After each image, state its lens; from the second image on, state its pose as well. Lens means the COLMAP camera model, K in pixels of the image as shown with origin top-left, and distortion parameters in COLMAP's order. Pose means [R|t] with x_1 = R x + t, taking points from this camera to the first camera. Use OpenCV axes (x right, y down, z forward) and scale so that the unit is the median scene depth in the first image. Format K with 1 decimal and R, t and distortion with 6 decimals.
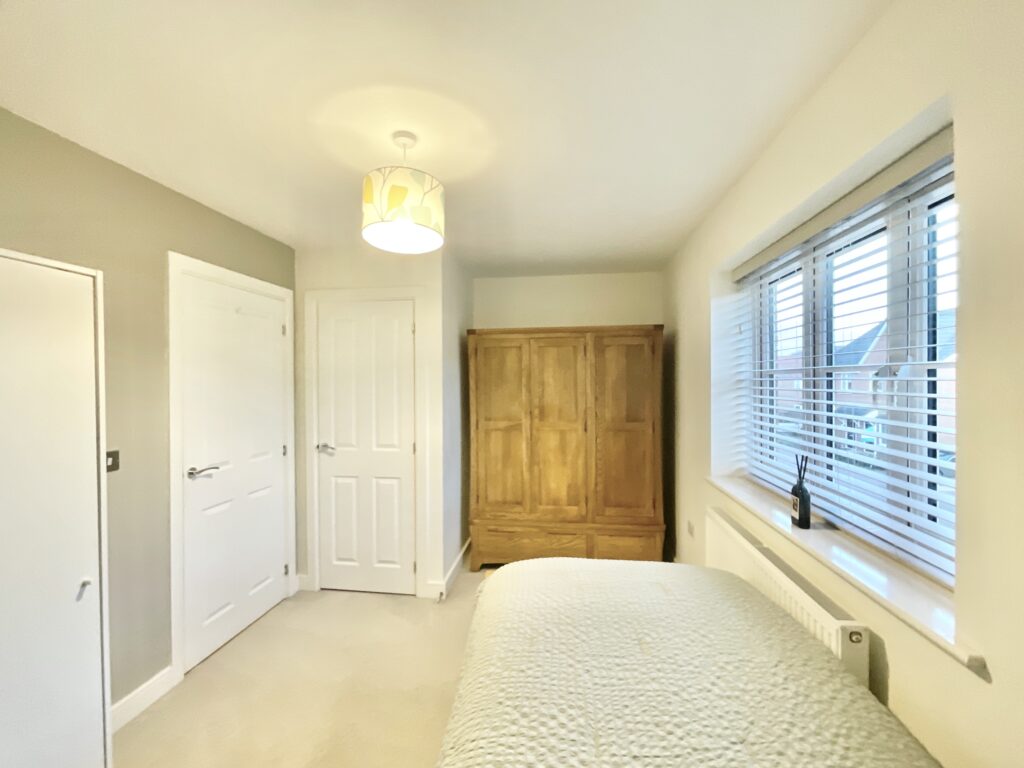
lens RADIAL K [[418.7, 0, 512.0], [0, 418.7, 384.0], [0, 0, 1]] dist [-0.000404, 0.000632]
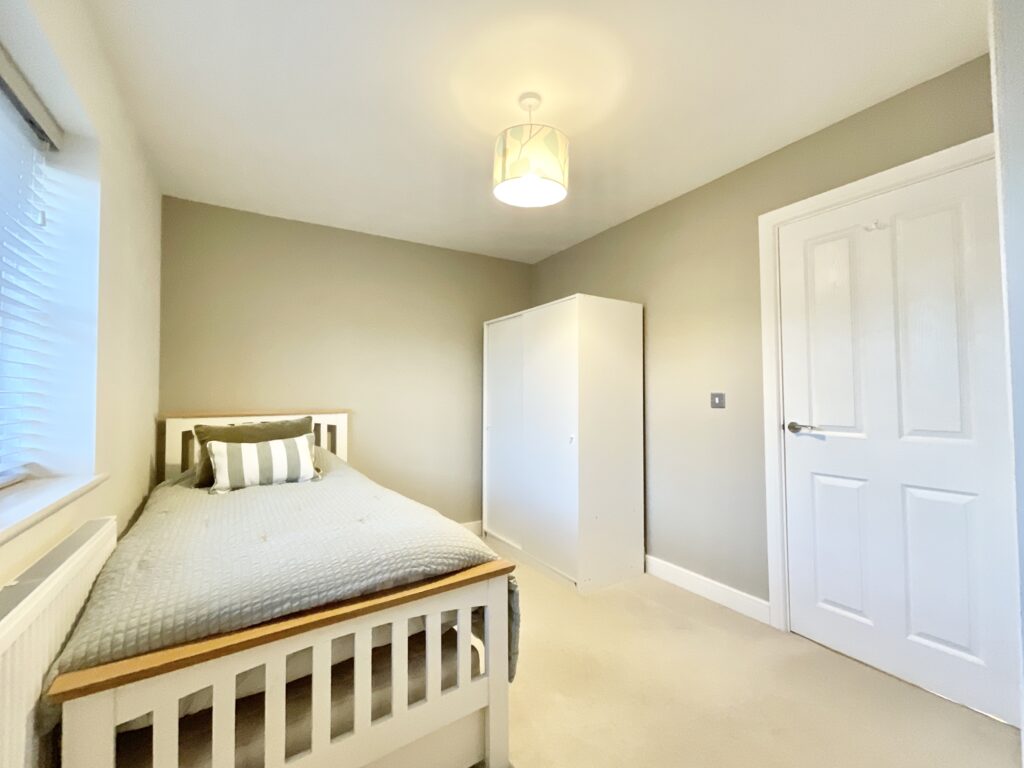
lens RADIAL K [[418.7, 0, 512.0], [0, 418.7, 384.0], [0, 0, 1]] dist [-0.000404, 0.000632]
pose [[-0.778062, -0.005841, -0.628160, 0.347285], [0.016515, 0.999421, -0.029750, 0.134569], [0.627970, -0.033521, -0.777515, 1.382492]]
